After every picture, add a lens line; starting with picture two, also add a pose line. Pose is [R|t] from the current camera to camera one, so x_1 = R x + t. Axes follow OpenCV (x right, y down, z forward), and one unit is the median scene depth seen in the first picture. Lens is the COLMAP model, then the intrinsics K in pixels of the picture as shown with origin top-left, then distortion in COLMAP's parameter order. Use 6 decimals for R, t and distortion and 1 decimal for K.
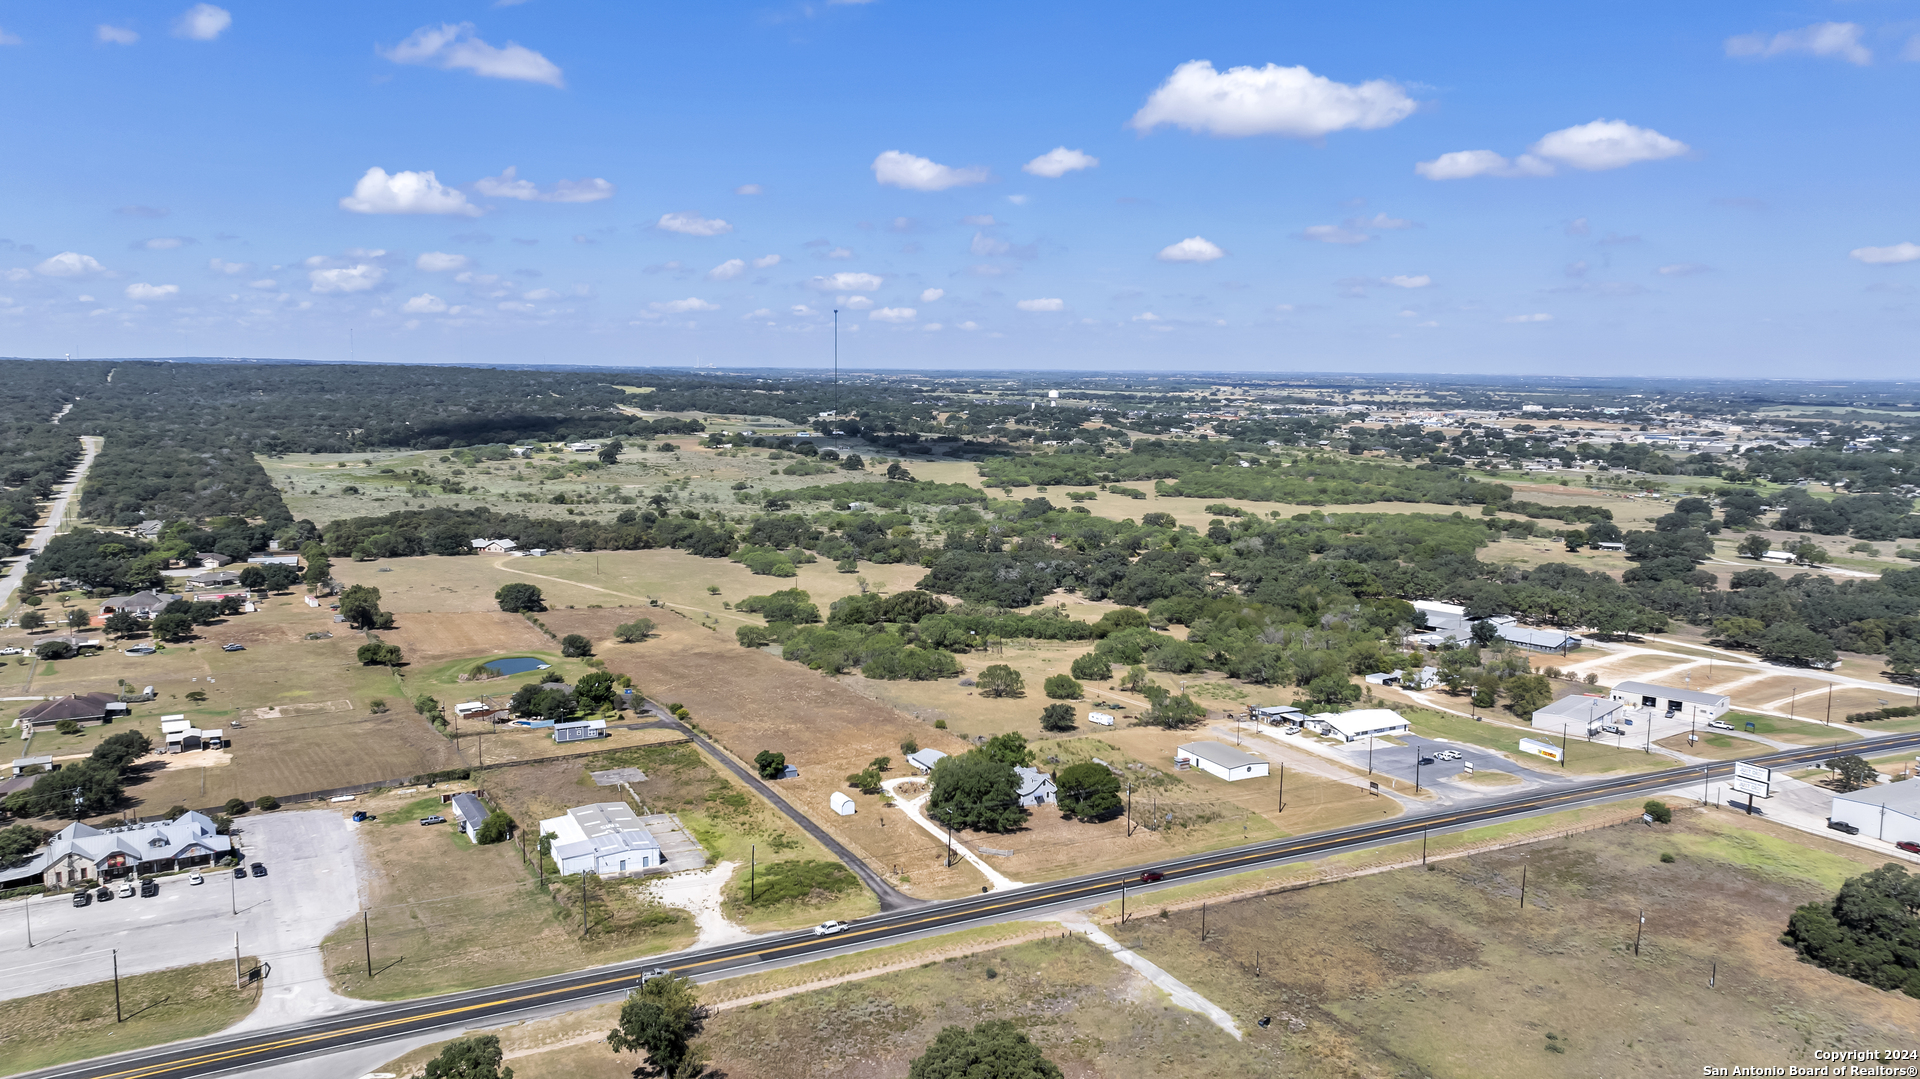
lens RADIAL K [[1366.4, 0, 960.0], [0, 1366.4, 539.5], [0, 0, 1]] dist [-0.032262, 0.026872]
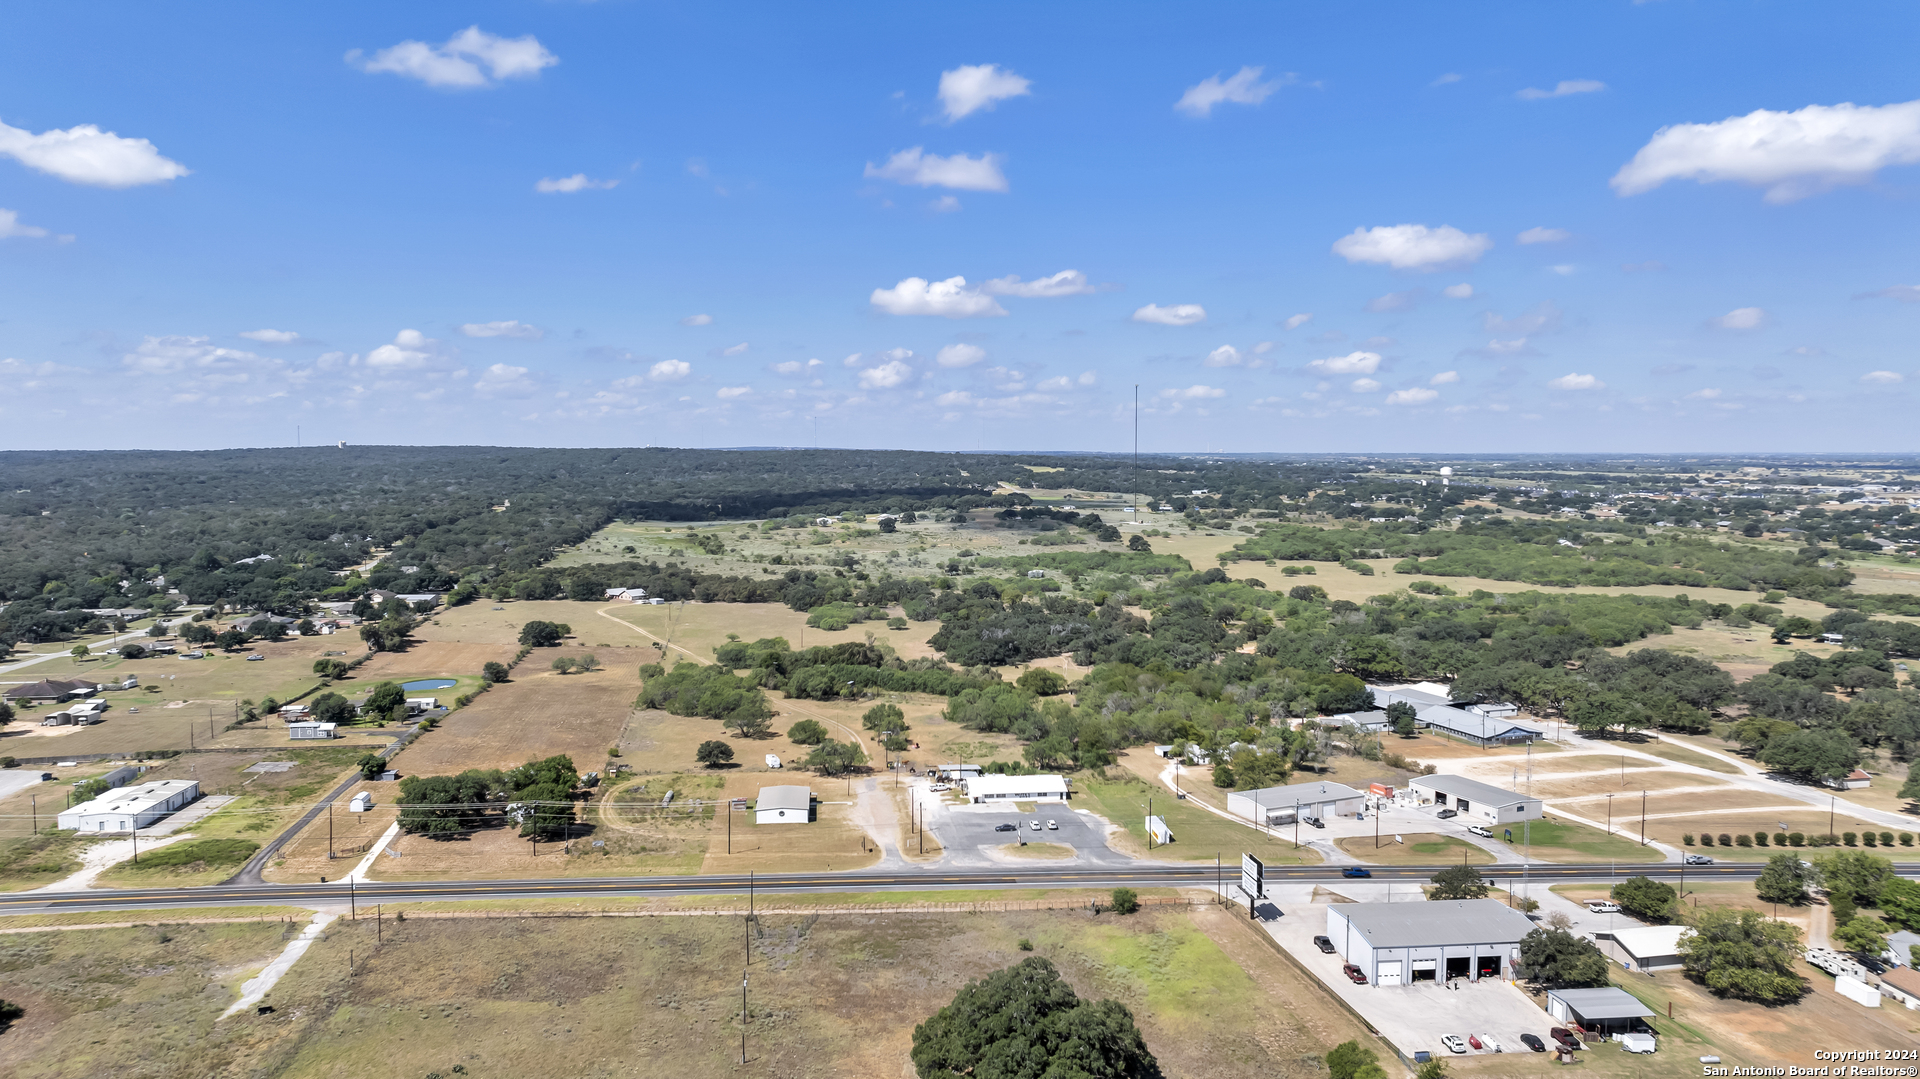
lens RADIAL K [[1366.4, 0, 960.0], [0, 1366.4, 539.5], [0, 0, 1]] dist [-0.032262, 0.026872]
pose [[0.927265, 0.014484, -0.374126, 0.439284], [-0.038124, 0.997710, -0.055862, 0.015929], [0.372461, 0.066062, 0.925694, 0.093450]]
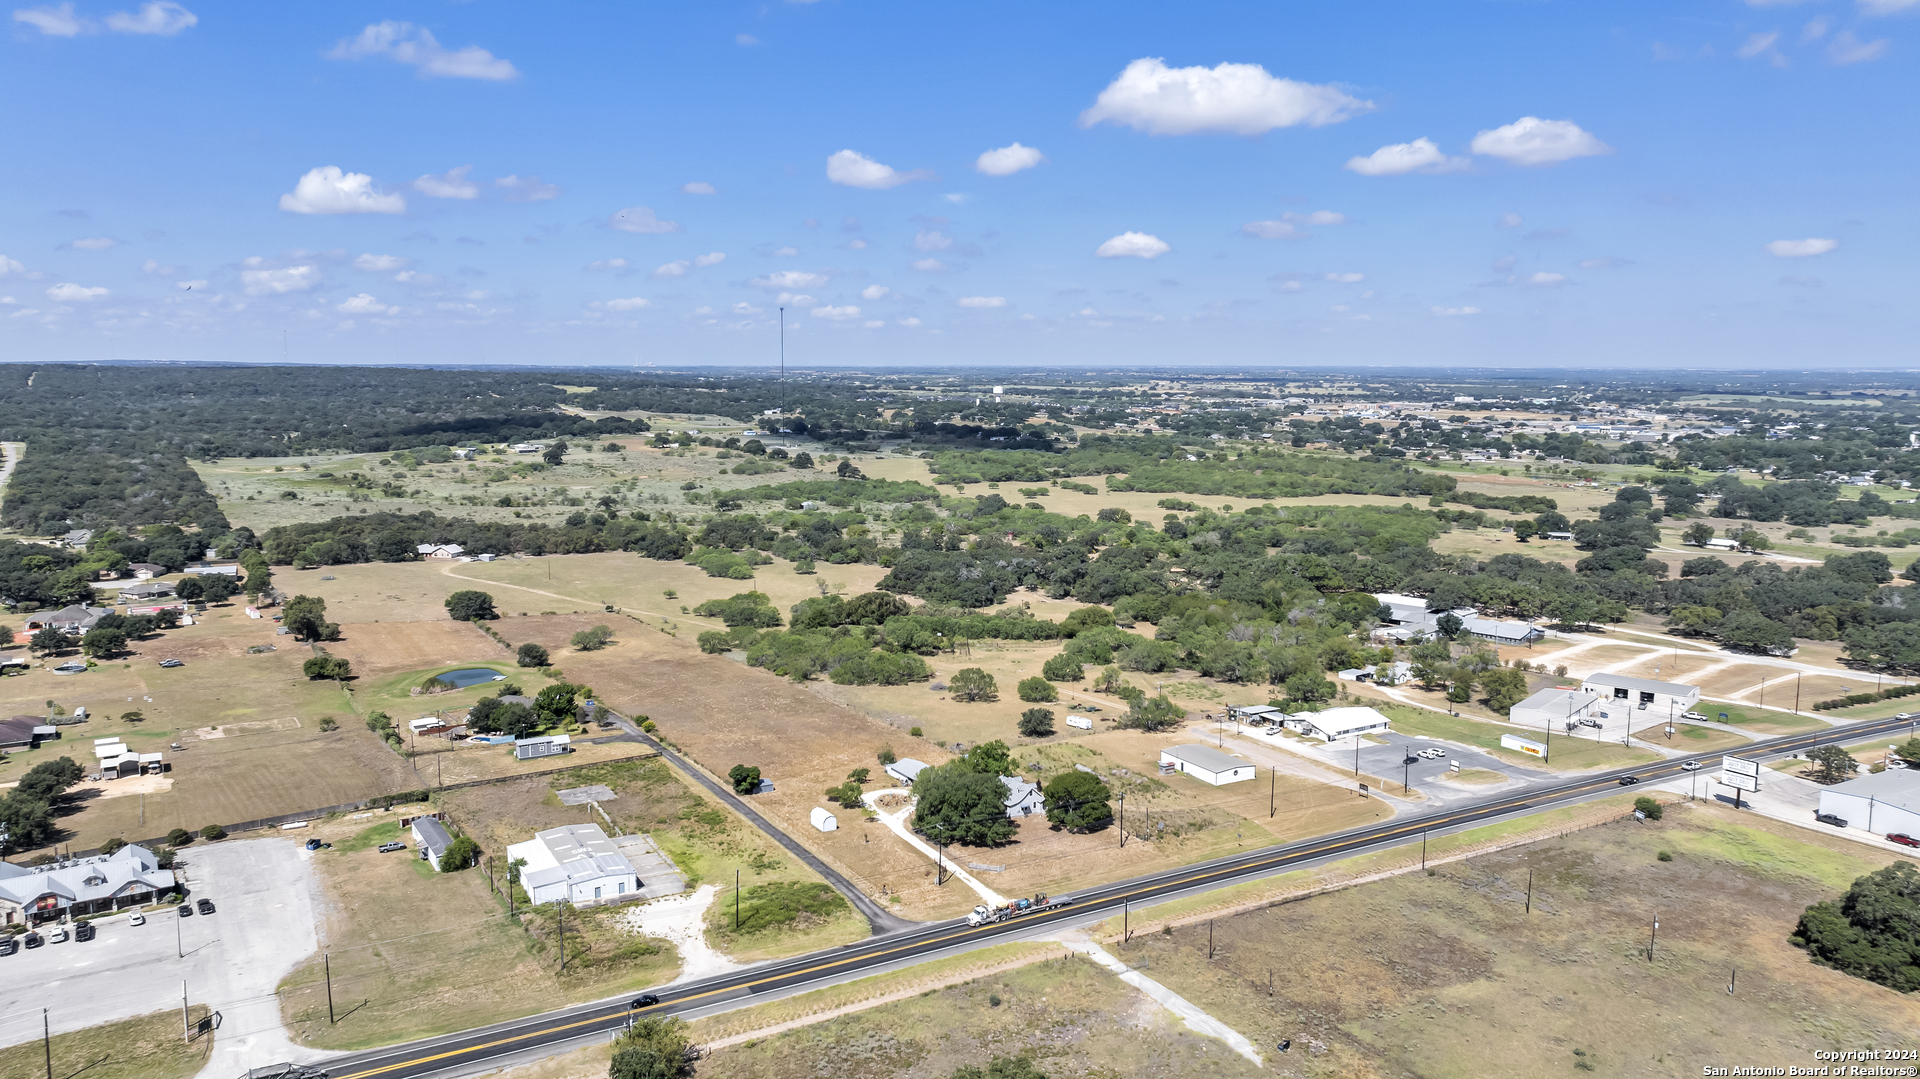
lens RADIAL K [[1355.0, 0, 960.0], [0, 1355.0, 539.5], [0, 0, 1]] dist [-0.049164, 0.060898]
pose [[0.998959, -0.013678, 0.043511, -0.016596], [0.013513, 0.999900, 0.004090, -0.003711], [-0.043562, -0.003498, 0.999045, 0.025776]]
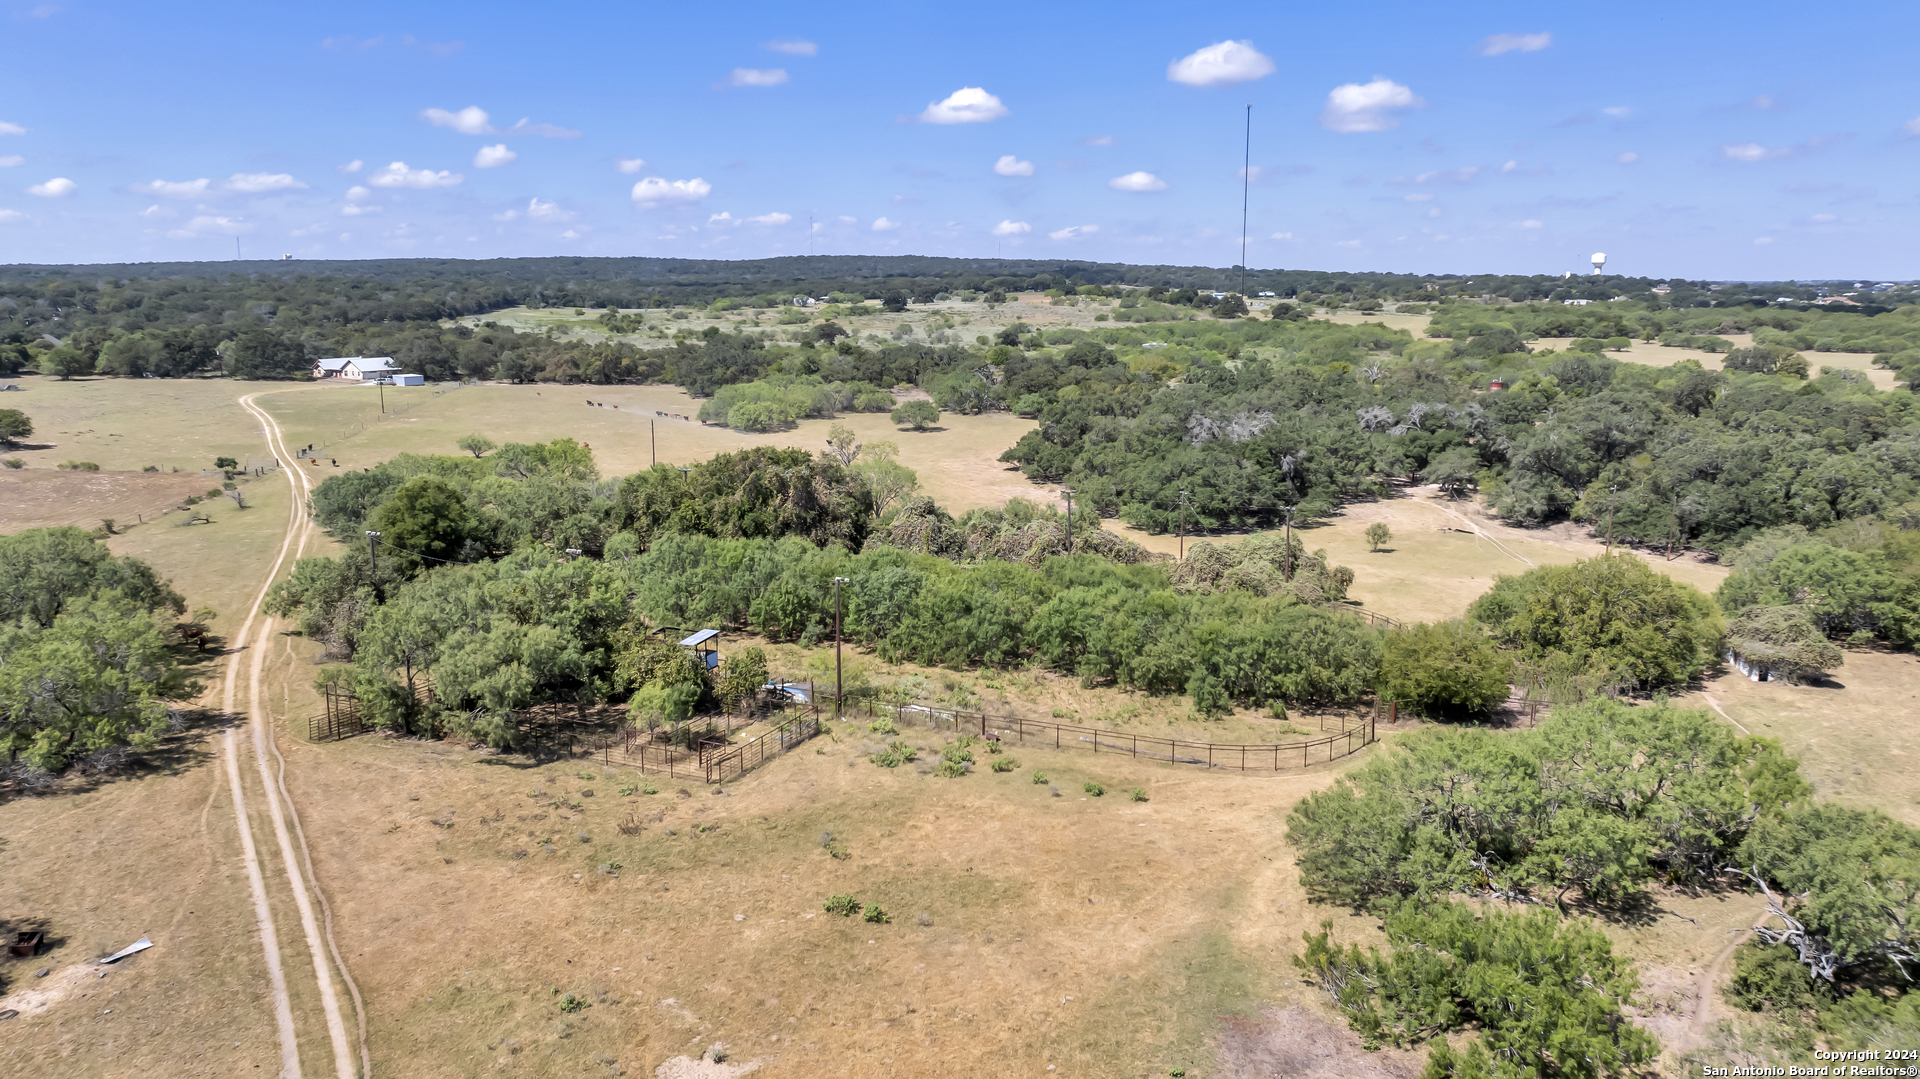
lens RADIAL K [[1340.0, 0, 960.0], [0, 1340.0, 539.5], [0, 0, 1]] dist [-0.001444, -0.064035]
pose [[0.925255, 0.058530, -0.374804, 0.110588], [-0.036484, 0.997175, 0.065653, 0.038697], [0.377588, -0.047071, 0.924776, 0.806063]]
